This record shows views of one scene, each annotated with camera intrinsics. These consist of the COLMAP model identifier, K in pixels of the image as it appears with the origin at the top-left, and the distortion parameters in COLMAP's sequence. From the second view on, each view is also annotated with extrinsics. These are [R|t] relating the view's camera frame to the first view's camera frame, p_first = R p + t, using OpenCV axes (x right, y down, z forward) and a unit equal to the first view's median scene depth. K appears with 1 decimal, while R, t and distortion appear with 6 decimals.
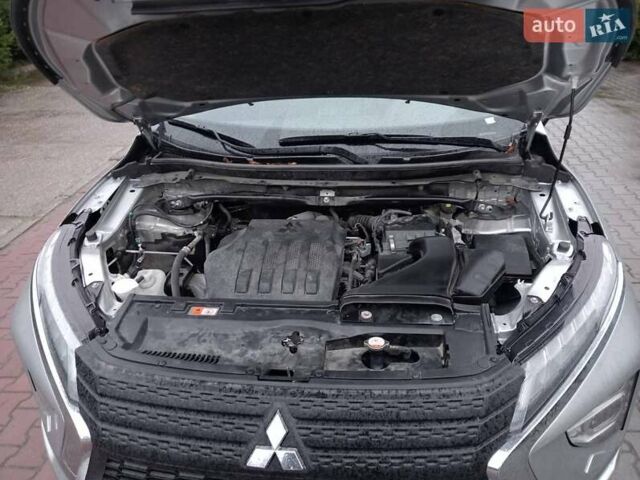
lens RADIAL K [[502.2, 0, 322.6], [0, 502.2, 240.9], [0, 0, 1]] dist [0.076751, -0.138017]
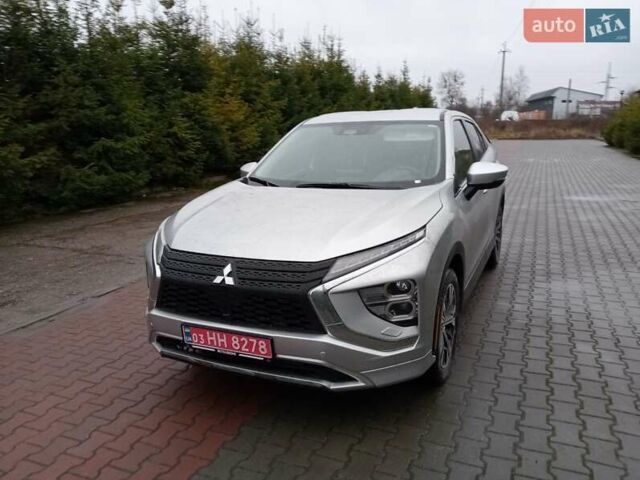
lens RADIAL K [[499.2, 0, 320.0], [0, 499.2, 240.0], [0, 0, 1]] dist [0.080994, -0.147345]
pose [[0.950919, 0.076936, -0.299723, 0.660625], [-0.147482, 0.964193, -0.220412, 0.449369], [0.272033, 0.253797, 0.928216, -0.716642]]
